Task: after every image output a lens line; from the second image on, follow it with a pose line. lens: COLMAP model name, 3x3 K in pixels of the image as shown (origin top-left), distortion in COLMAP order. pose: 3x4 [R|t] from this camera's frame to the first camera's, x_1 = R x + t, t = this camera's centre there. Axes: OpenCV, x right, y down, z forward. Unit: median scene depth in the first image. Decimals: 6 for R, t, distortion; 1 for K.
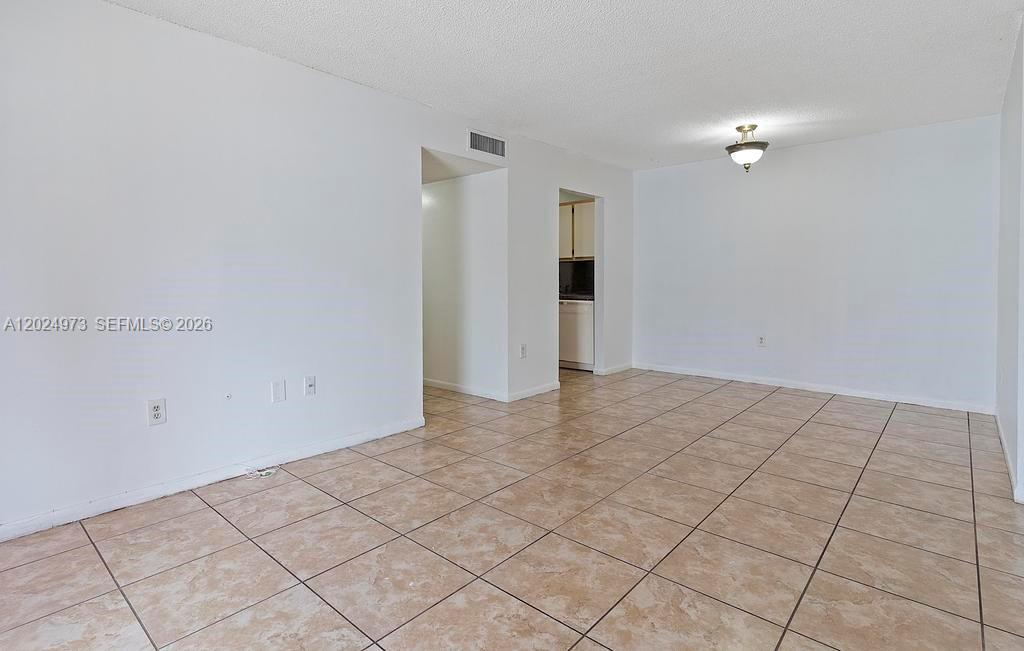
lens RADIAL K [[508.7, 0, 486.1], [0, 508.7, 290.1], [0, 0, 1]] dist [0.002492, 0.001958]
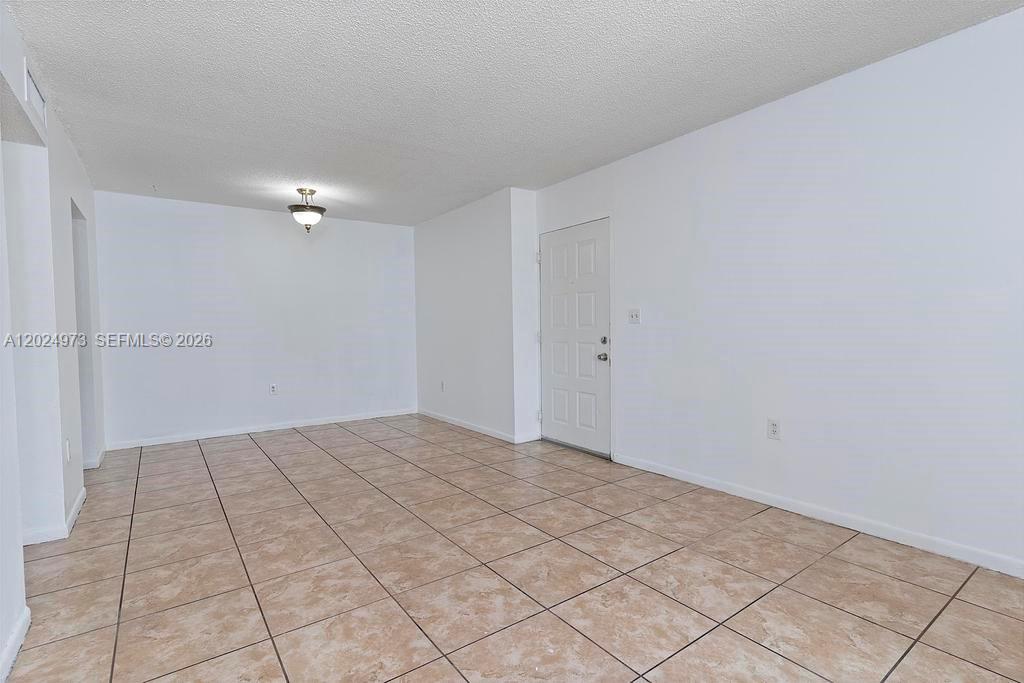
lens RADIAL K [[491.8, 0, 512.0], [0, 491.8, 341.5], [0, 0, 1]] dist [-0.002186, -0.000276]
pose [[0.197219, -0.031559, 0.979851, -0.778916], [0.038700, 0.998953, 0.024385, -0.013022], [-0.979595, 0.033111, 0.198234, 0.658562]]
